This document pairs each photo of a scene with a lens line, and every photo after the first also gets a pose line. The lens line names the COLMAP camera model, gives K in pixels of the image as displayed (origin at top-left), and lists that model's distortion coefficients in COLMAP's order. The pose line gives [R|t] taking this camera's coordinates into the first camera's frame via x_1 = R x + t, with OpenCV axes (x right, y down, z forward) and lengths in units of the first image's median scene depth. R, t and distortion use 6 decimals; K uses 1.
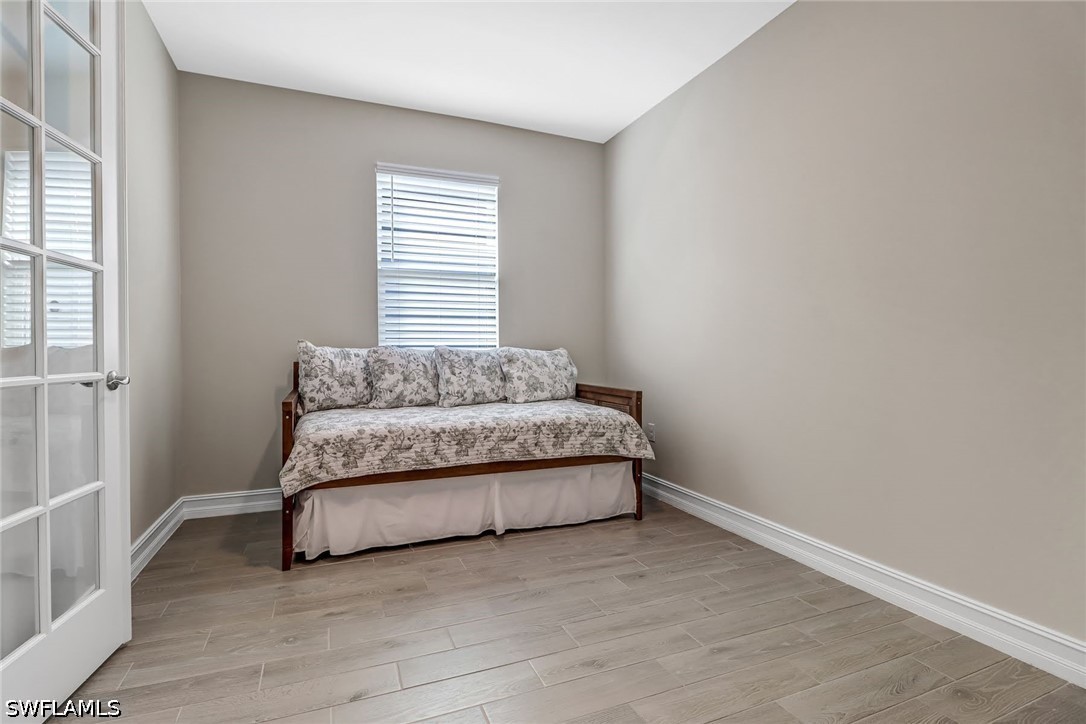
lens RADIAL K [[519.8, 0, 540.8], [0, 519.8, 363.8], [0, 0, 1]] dist [0.001216, -0.000958]
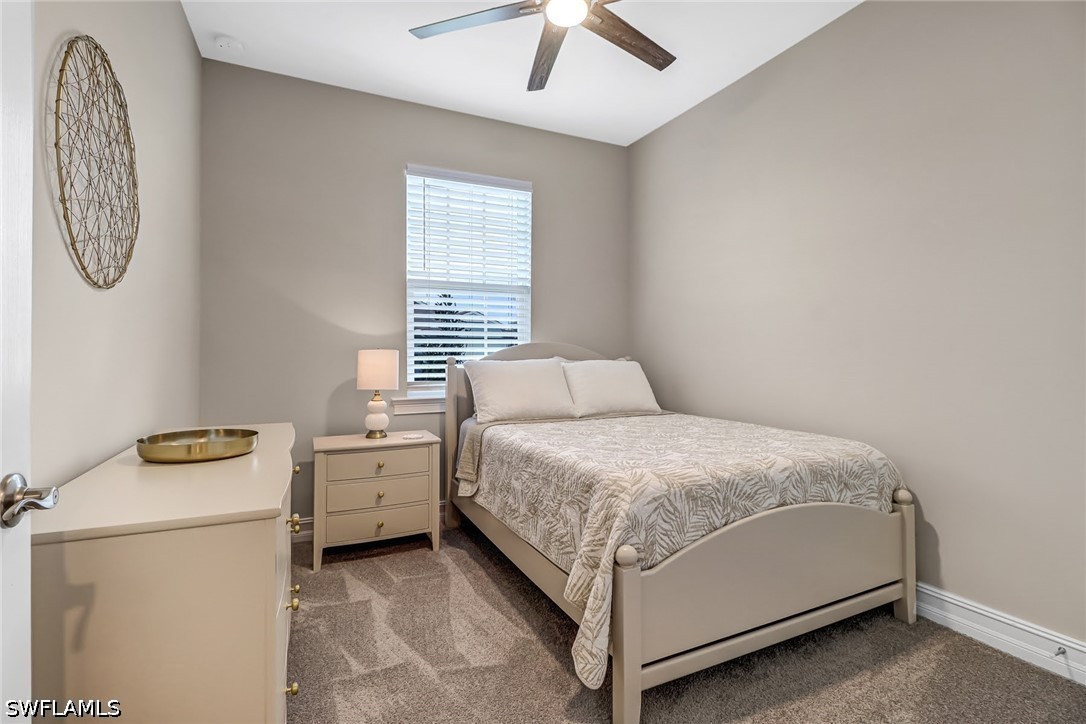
lens RADIAL K [[519.8, 0, 540.0], [0, 519.8, 357.9], [0, 0, 1]] dist [0.001216, -0.000958]
pose [[0.996448, 0.002415, 0.084174, -0.154951], [-0.003242, 0.999948, 0.009692, -0.052009], [-0.084146, -0.009931, 0.996404, 0.055932]]
